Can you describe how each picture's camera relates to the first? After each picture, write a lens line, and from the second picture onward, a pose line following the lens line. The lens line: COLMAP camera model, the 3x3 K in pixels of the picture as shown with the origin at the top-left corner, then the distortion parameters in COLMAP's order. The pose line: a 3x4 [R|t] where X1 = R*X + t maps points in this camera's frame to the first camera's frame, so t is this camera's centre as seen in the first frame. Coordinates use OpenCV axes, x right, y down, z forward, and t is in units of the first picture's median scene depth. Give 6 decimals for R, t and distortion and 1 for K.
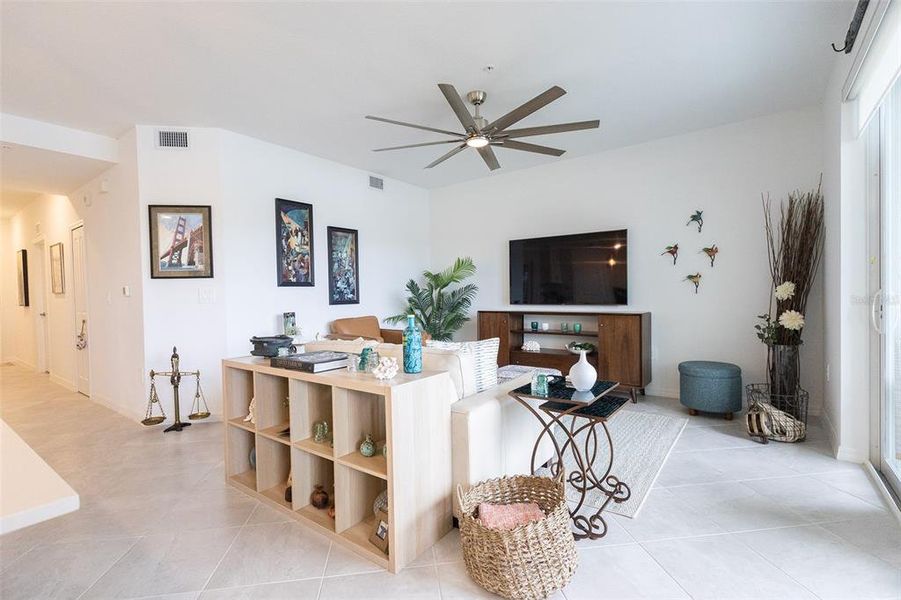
lens RADIAL K [[418.6, 0, 453.3], [0, 418.6, 298.1], [0, 0, 1]] dist [0.001355, 0.002885]
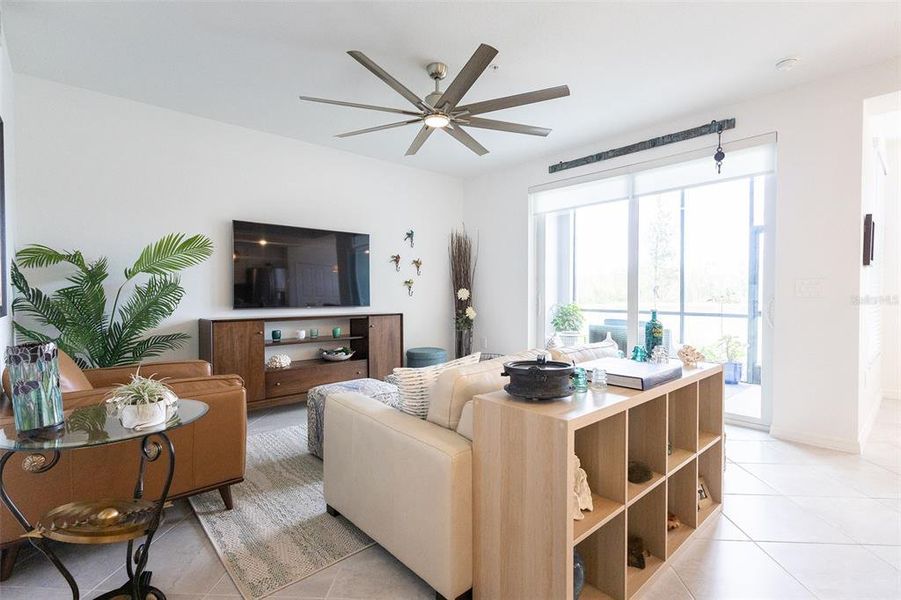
lens RADIAL K [[430.3, 0, 437.6], [0, 430.3, 300.5], [0, 0, 1]] dist [0.011409, -0.003247]
pose [[0.199327, -0.000521, 0.979933, -0.646460], [0.010940, 0.999939, -0.001694, 0.005925], [-0.979872, 0.011058, 0.199320, 0.641356]]
